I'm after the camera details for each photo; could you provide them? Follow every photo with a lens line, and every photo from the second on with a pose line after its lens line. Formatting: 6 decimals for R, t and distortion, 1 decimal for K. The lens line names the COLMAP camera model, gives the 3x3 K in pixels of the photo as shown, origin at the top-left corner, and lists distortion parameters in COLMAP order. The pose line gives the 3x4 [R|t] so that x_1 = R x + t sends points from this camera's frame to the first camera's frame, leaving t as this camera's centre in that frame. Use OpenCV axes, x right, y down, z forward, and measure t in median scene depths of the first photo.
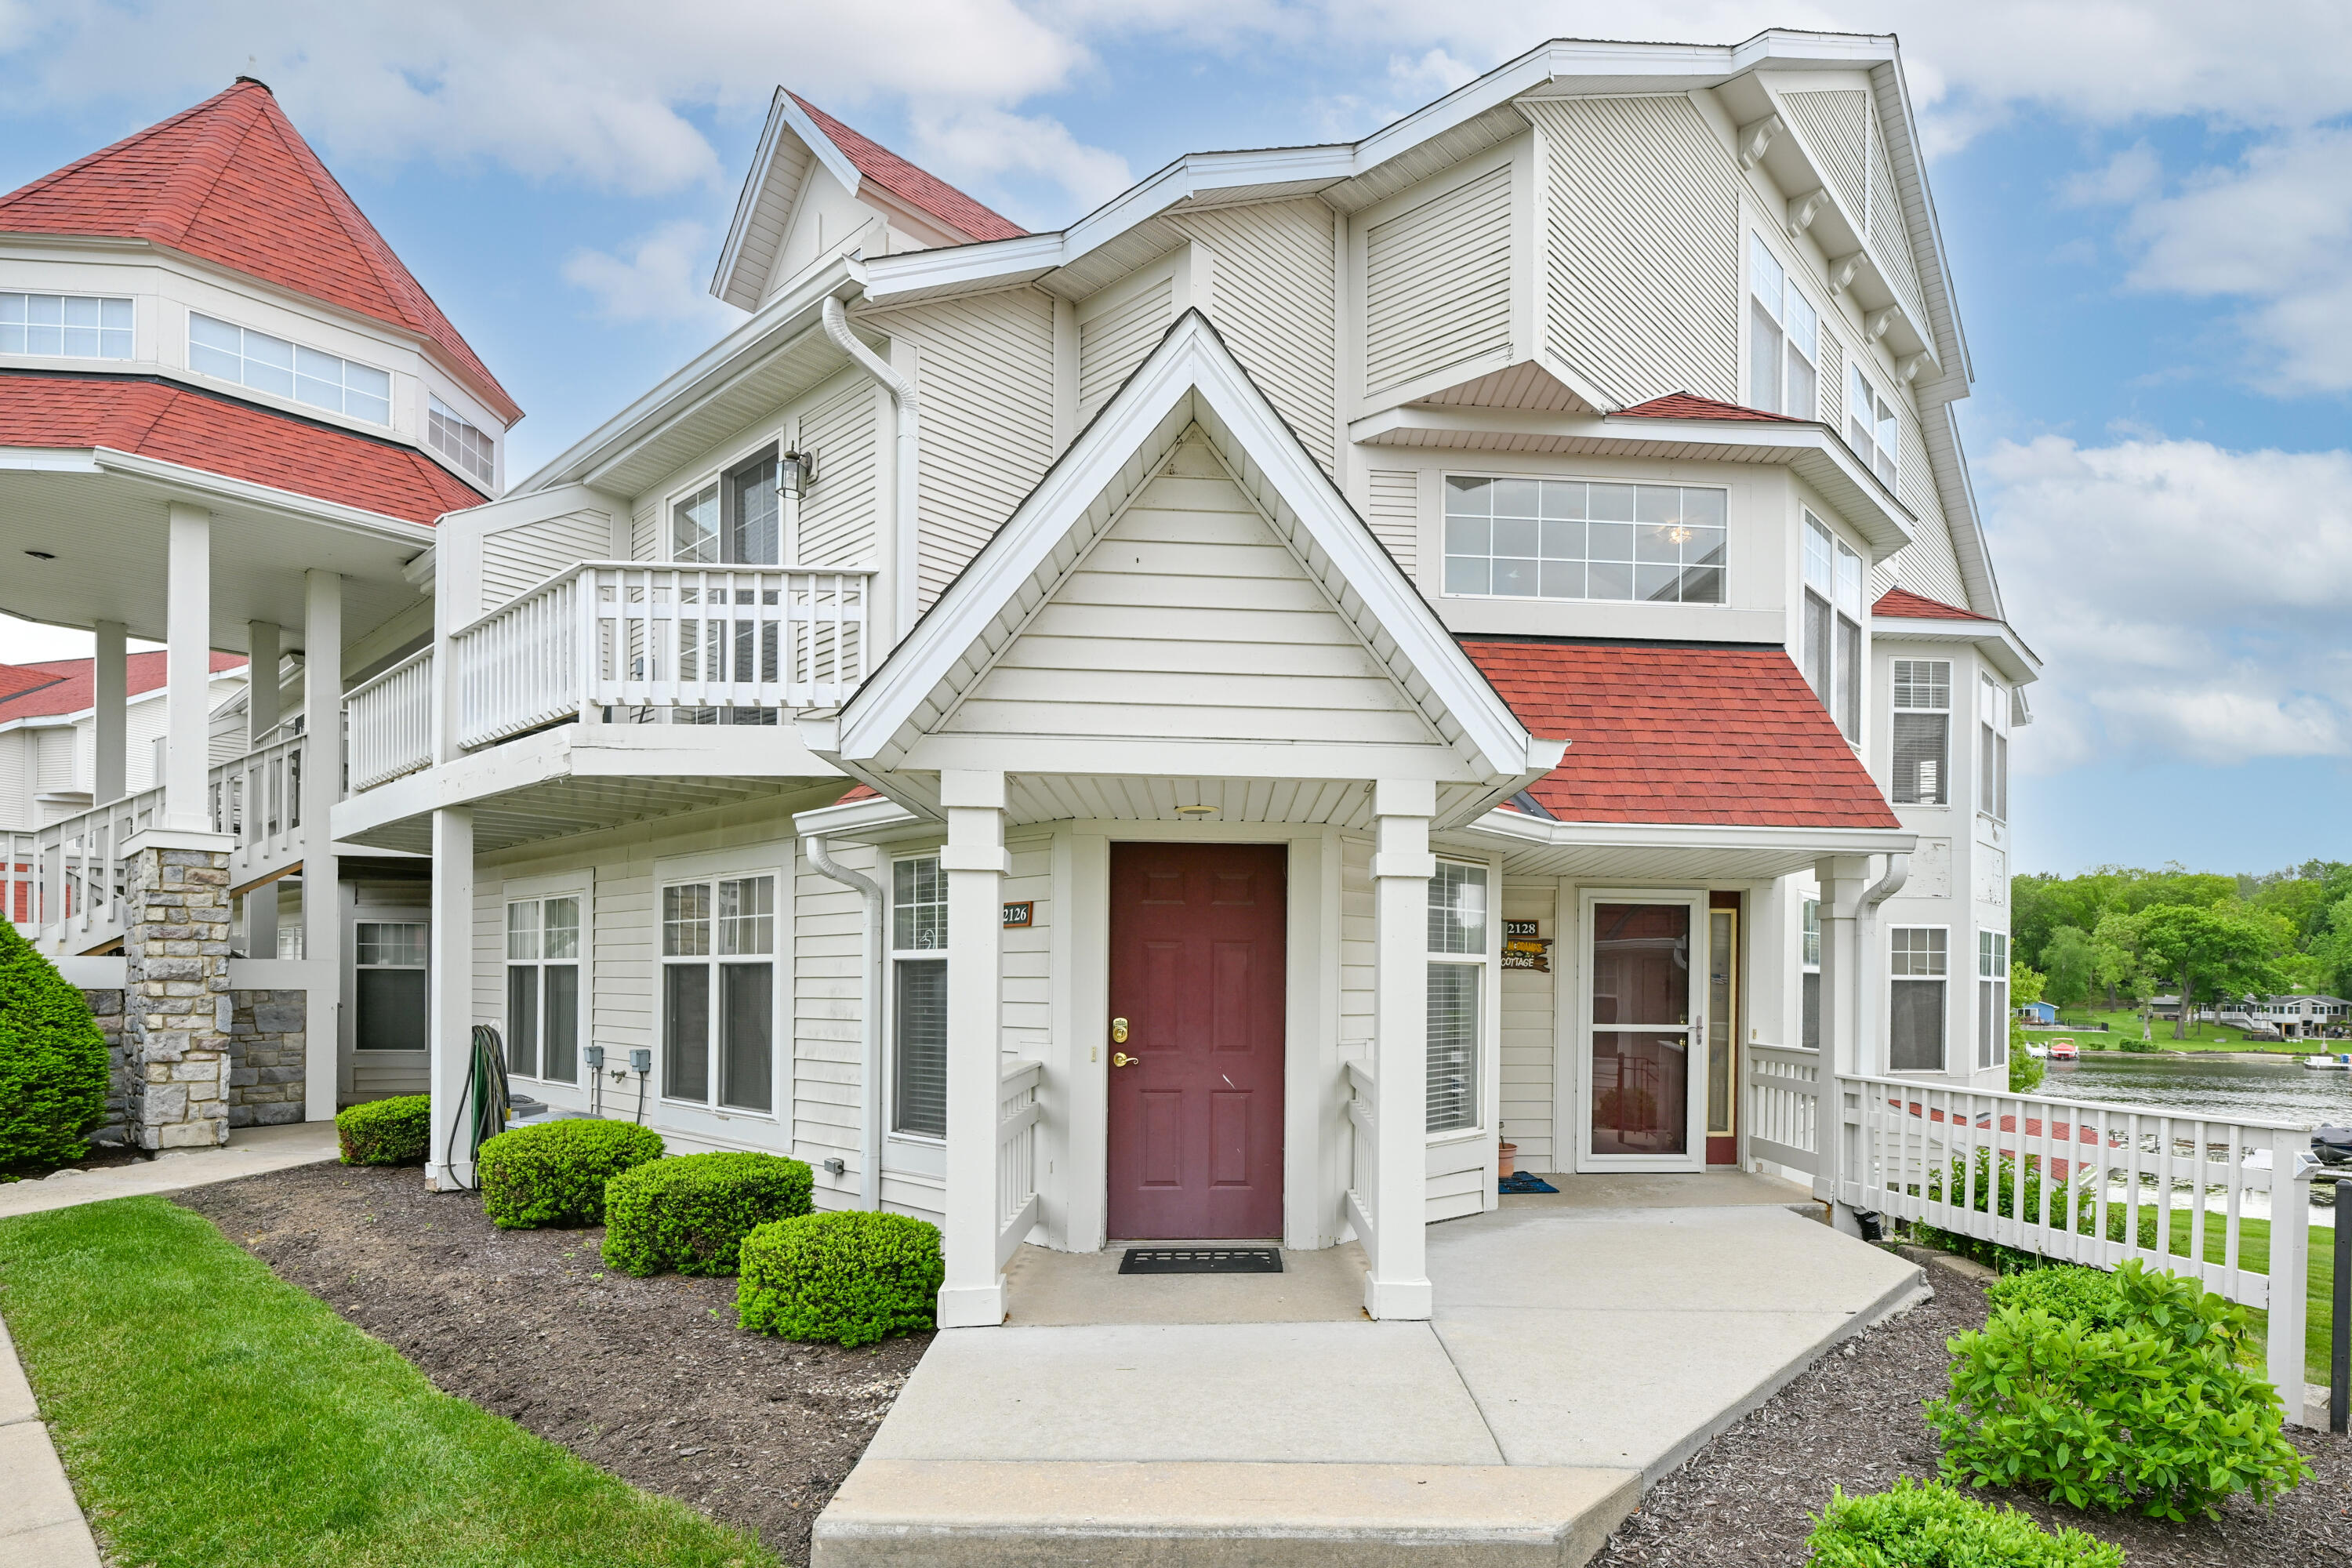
lens RADIAL K [[1215.4, 0, 1298.9], [0, 1215.4, 992.0], [0, 0, 1]] dist [-0.000488, -0.000272]
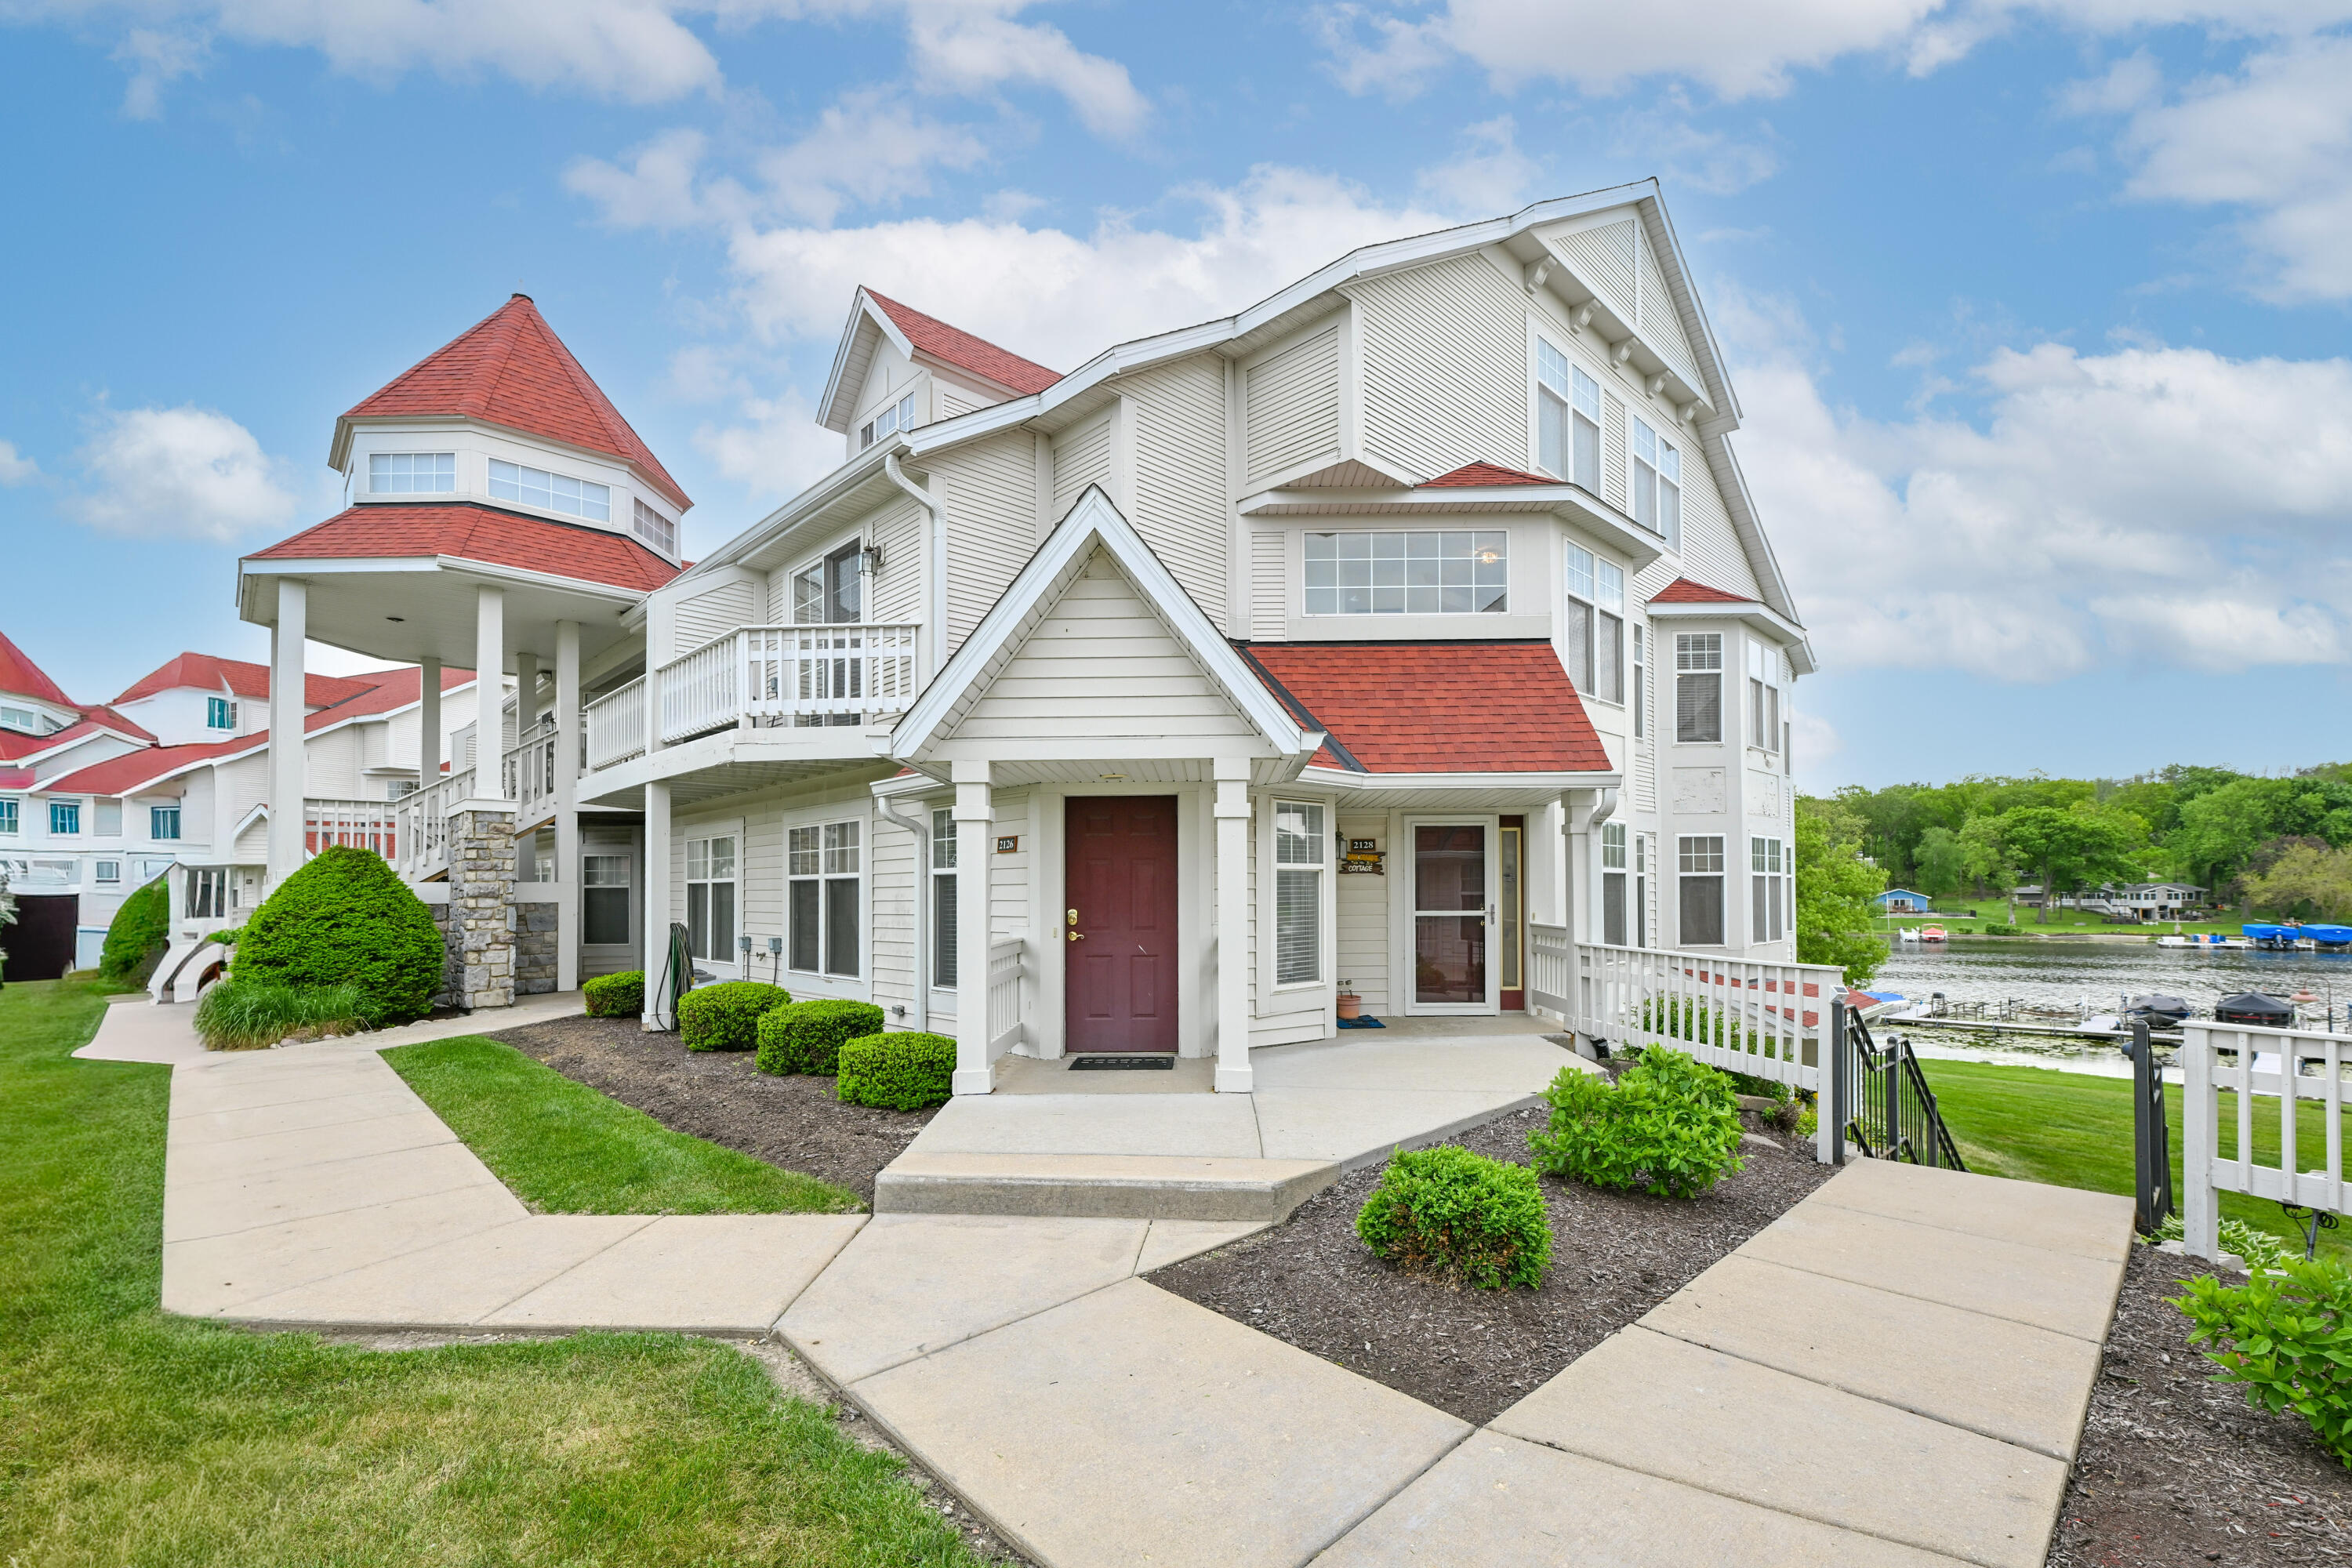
lens RADIAL K [[985.6, 0, 1180.2], [0, 985.6, 871.0], [0, 0, 1]] dist [-0.001079, -0.000303]
pose [[0.994964, -0.018881, -0.098438, 0.082892], [0.016361, 0.999519, -0.026346, 0.005471], [0.098888, 0.024603, 0.994794, -0.175157]]
